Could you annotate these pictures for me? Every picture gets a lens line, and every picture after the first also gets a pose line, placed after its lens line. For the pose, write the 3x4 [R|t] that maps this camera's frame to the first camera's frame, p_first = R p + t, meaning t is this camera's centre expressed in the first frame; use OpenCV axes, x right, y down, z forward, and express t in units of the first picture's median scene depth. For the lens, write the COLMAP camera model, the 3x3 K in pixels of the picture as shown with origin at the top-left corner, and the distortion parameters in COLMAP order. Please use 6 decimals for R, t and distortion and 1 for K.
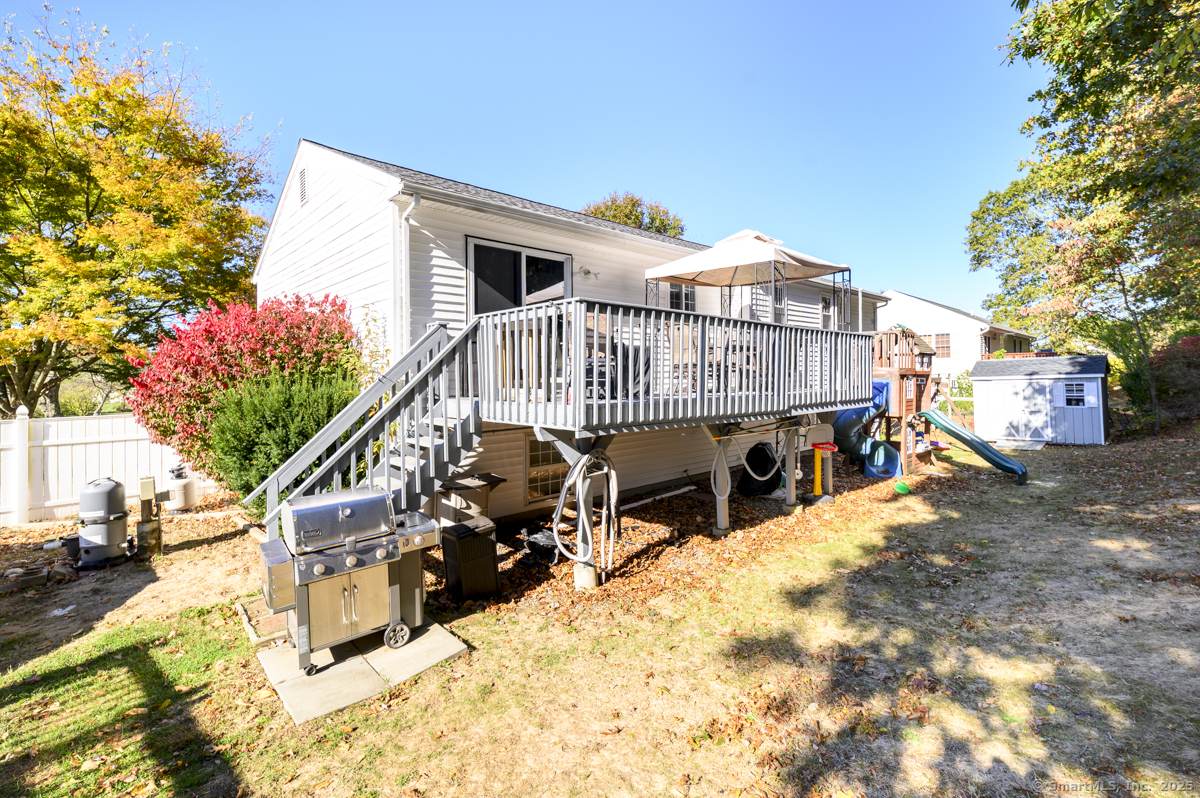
lens RADIAL K [[521.4, 0, 601.4], [0, 521.4, 393.7], [0, 0, 1]] dist [0.002784, -0.001110]
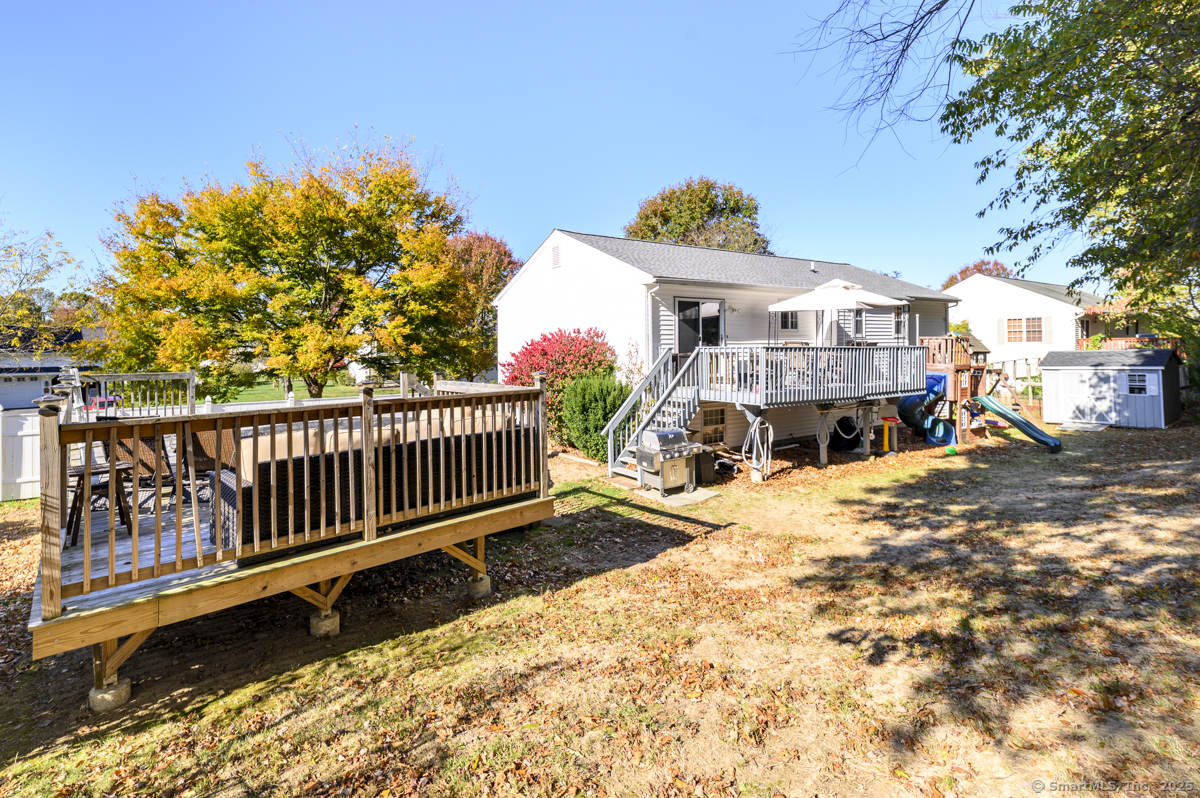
lens RADIAL K [[521.4, 0, 575.5], [0, 521.4, 361.1], [0, 0, 1]] dist [0.002784, -0.001110]
pose [[0.985626, 0.008778, -0.168714, -0.190197], [-0.010987, 0.999866, -0.012163, -0.034752], [0.168584, 0.013842, 0.985590, -0.558228]]
